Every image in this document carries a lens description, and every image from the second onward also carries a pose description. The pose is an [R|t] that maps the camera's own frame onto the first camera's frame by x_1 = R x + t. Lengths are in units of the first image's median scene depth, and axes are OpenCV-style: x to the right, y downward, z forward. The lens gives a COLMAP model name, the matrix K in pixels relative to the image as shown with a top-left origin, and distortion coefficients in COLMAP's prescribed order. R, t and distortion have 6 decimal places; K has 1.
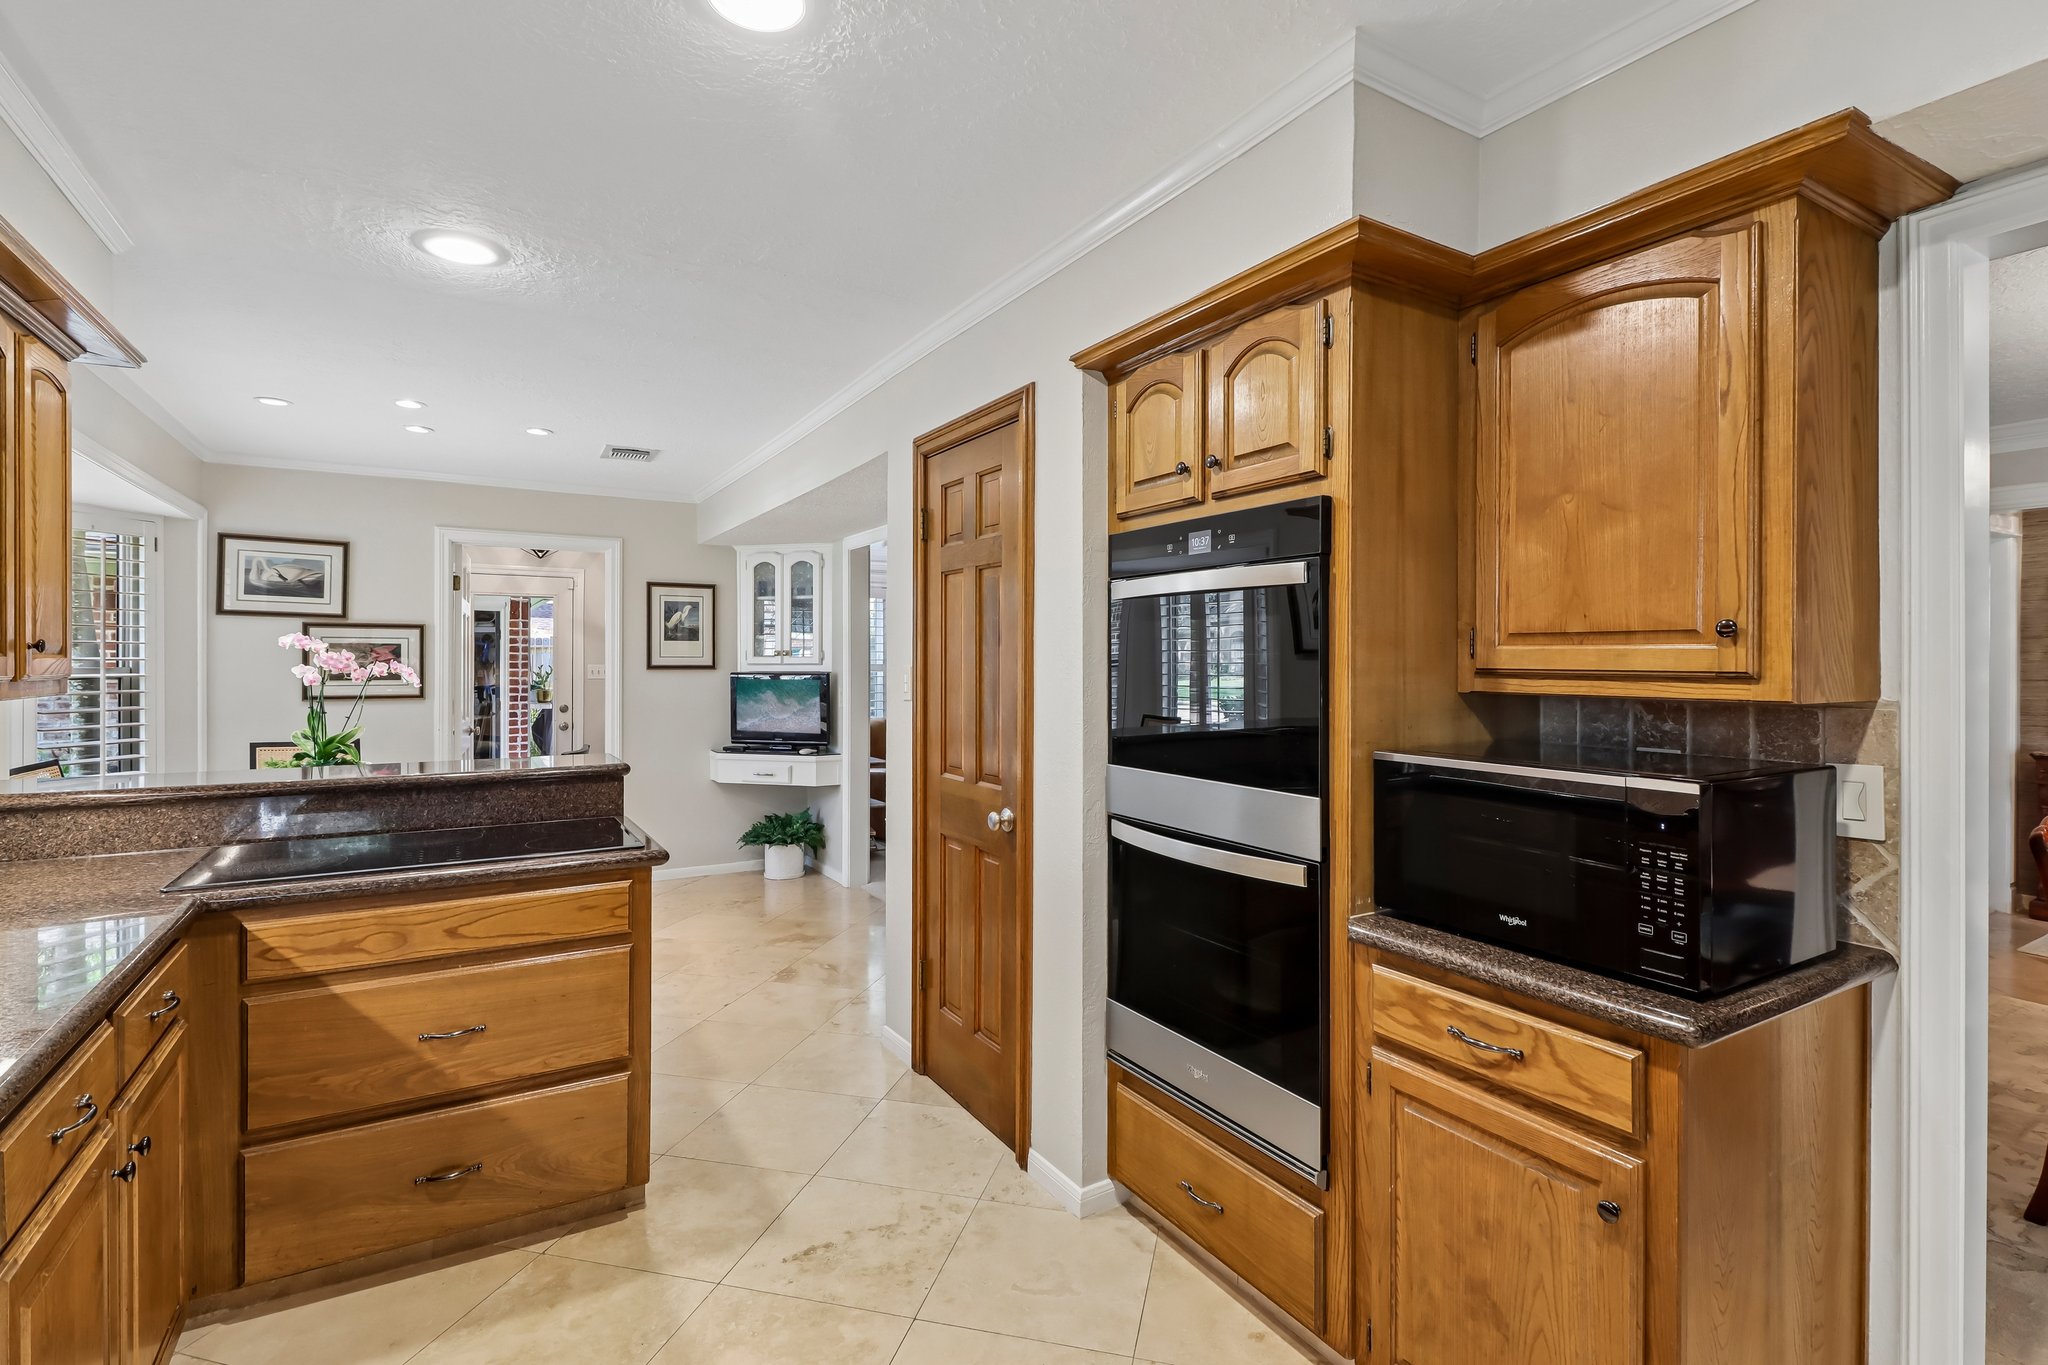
lens RADIAL K [[969.4, 0, 1012.3], [0, 969.4, 666.4], [0, 0, 1]] dist [0.010799, -0.005338]
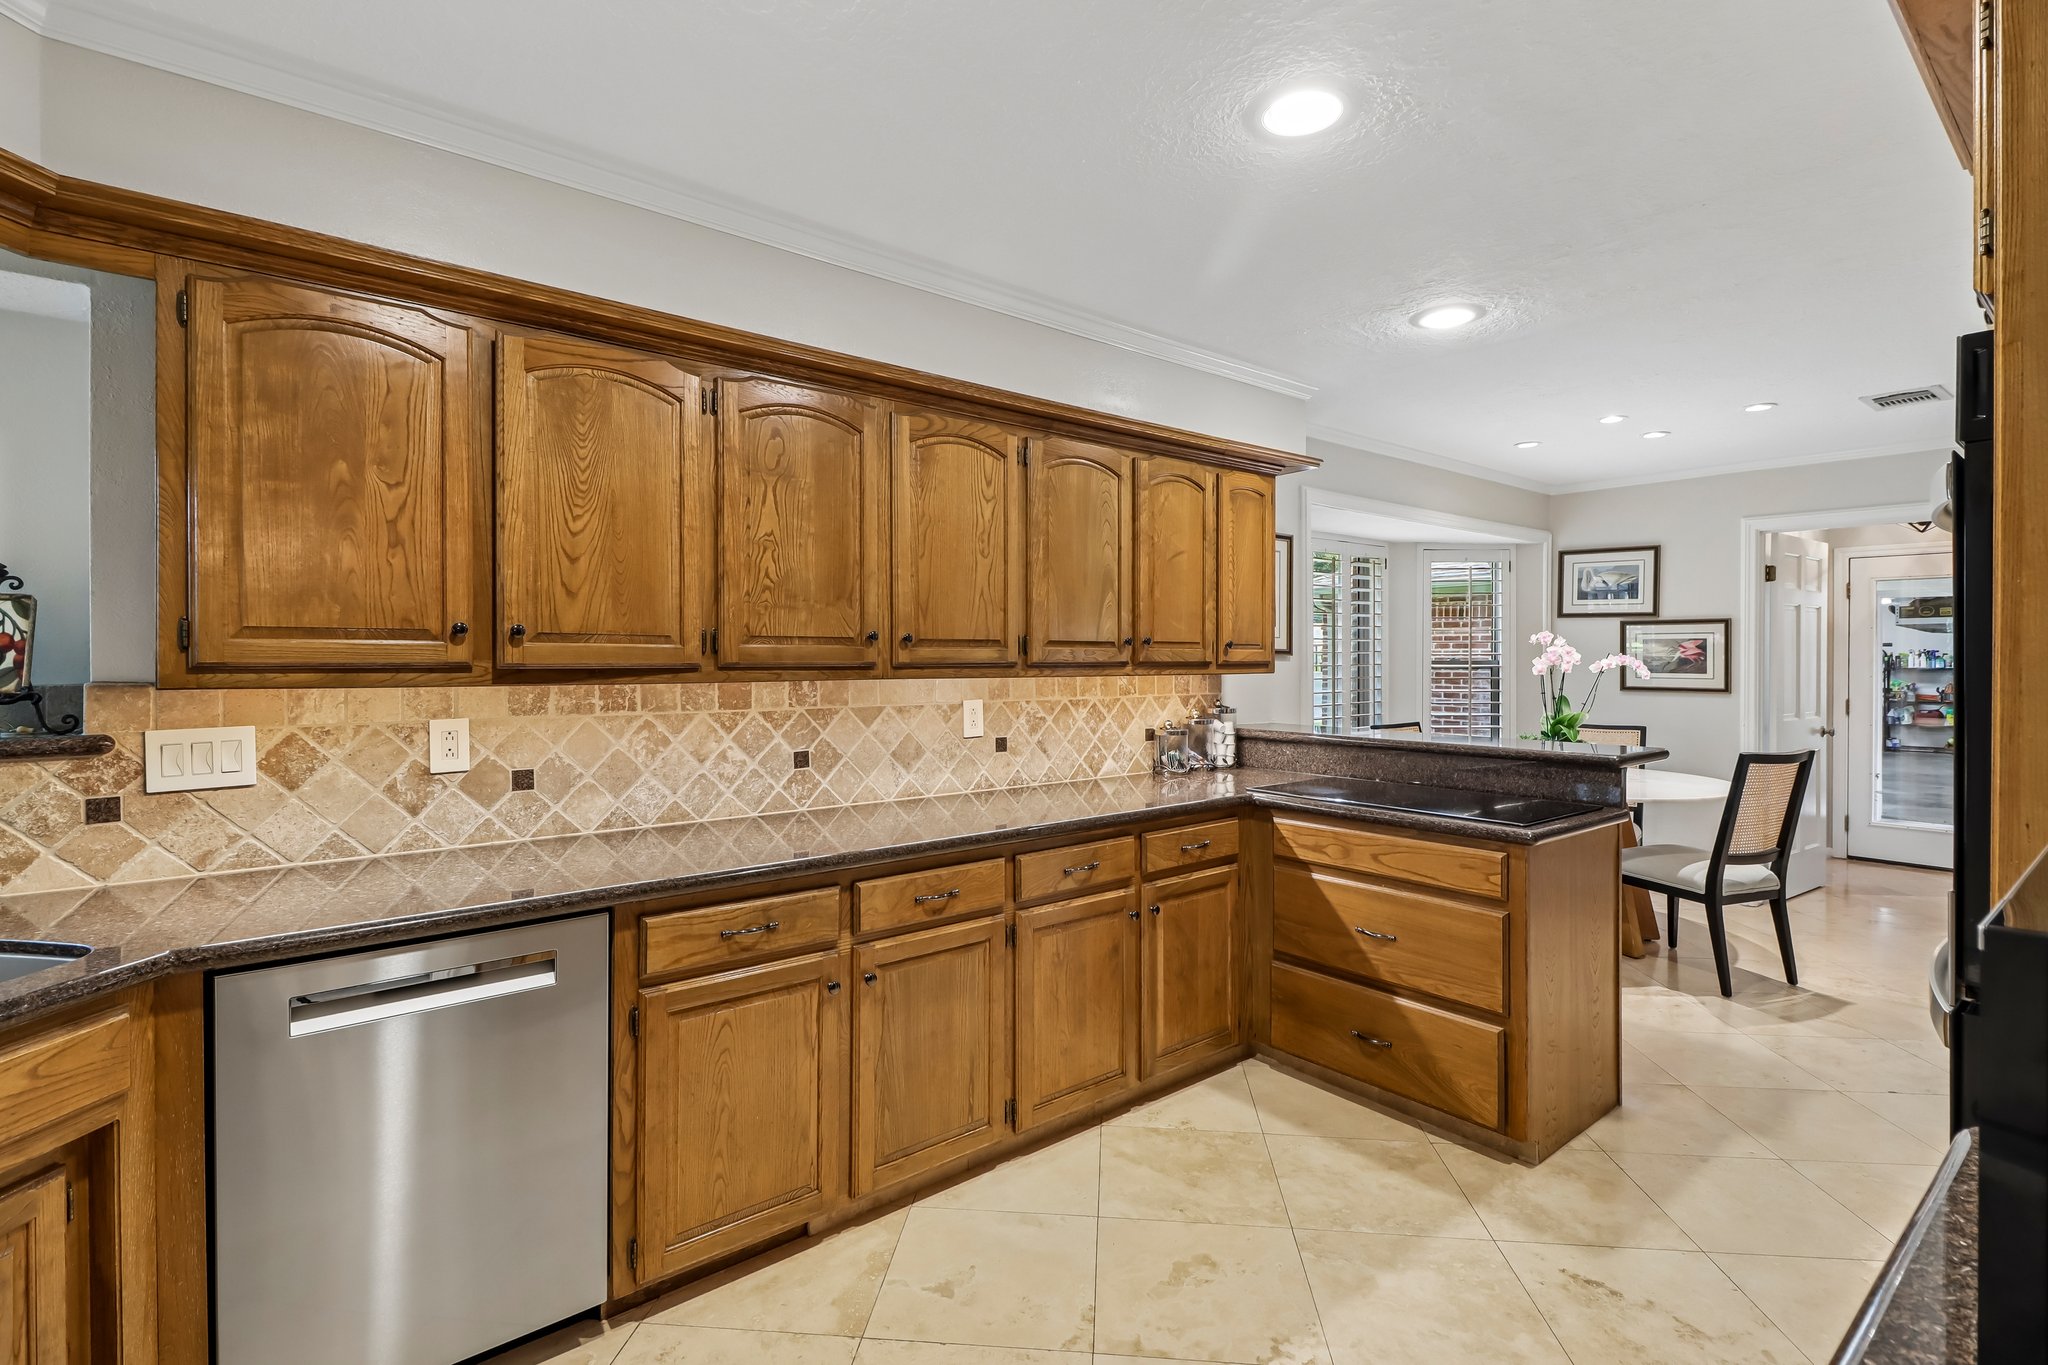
lens RADIAL K [[969.4, 0, 1031.2], [0, 969.4, 658.0], [0, 0, 1]] dist [0.010799, -0.005338]
pose [[0.159750, 0.000191, -0.987158, 0.286473], [-0.006426, 0.999979, -0.000846, 0.003057], [0.987137, 0.006479, 0.159748, 0.144256]]
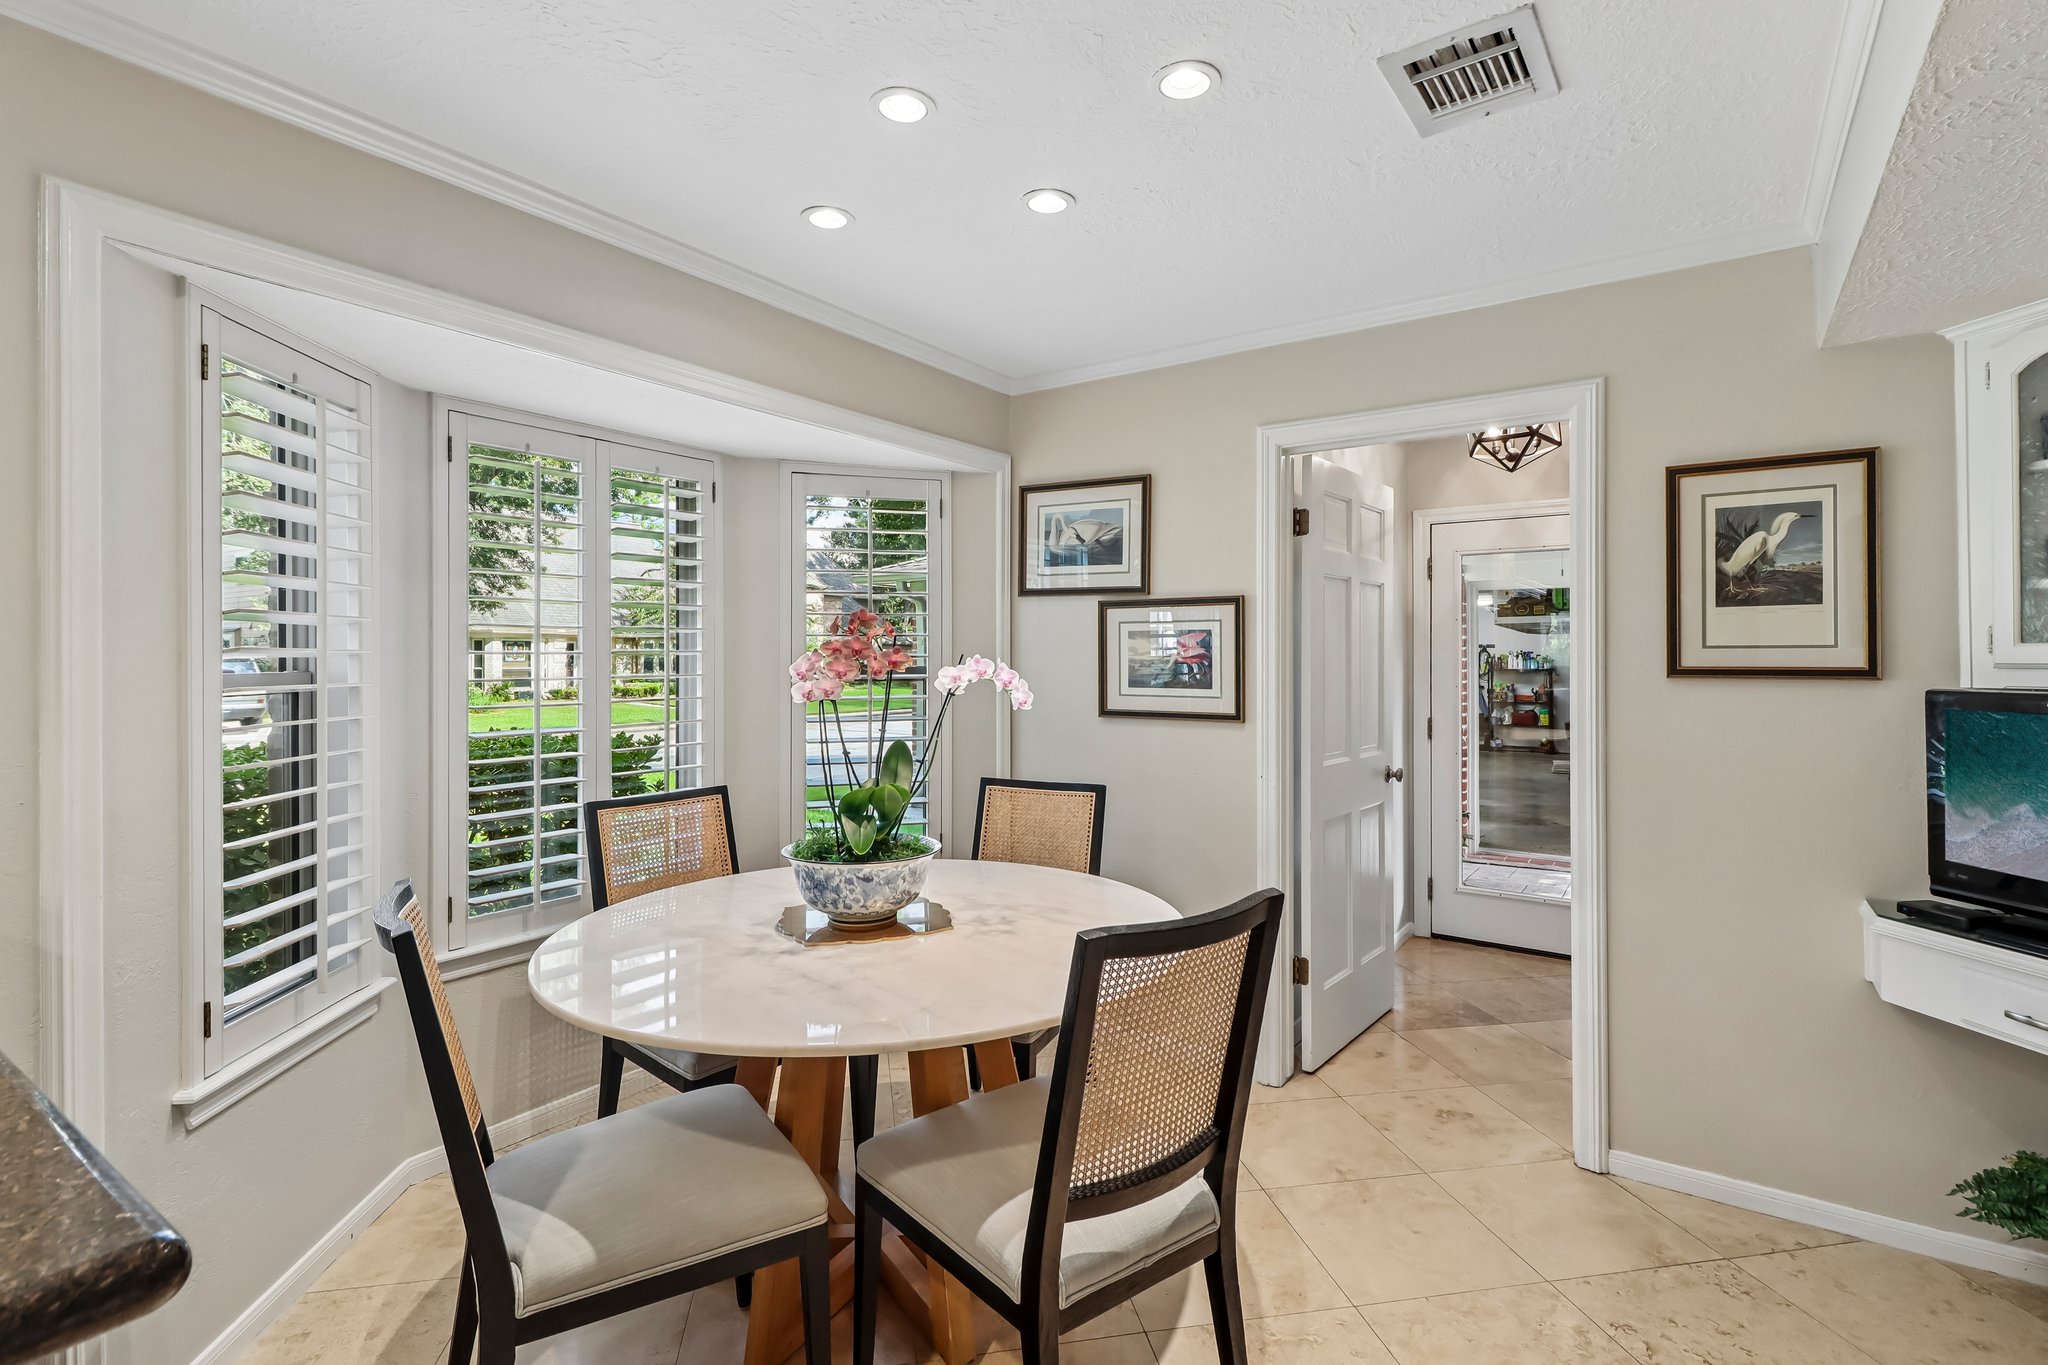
lens RADIAL K [[969.4, 0, 1039.3], [0, 969.4, 653.4], [0, 0, 1]] dist [0.010799, -0.005338]
pose [[0.425568, -0.006032, -0.904906, -0.133857], [-0.003726, 0.999958, -0.008418, -0.003068], [0.904919, 0.006954, 0.425527, 0.687152]]
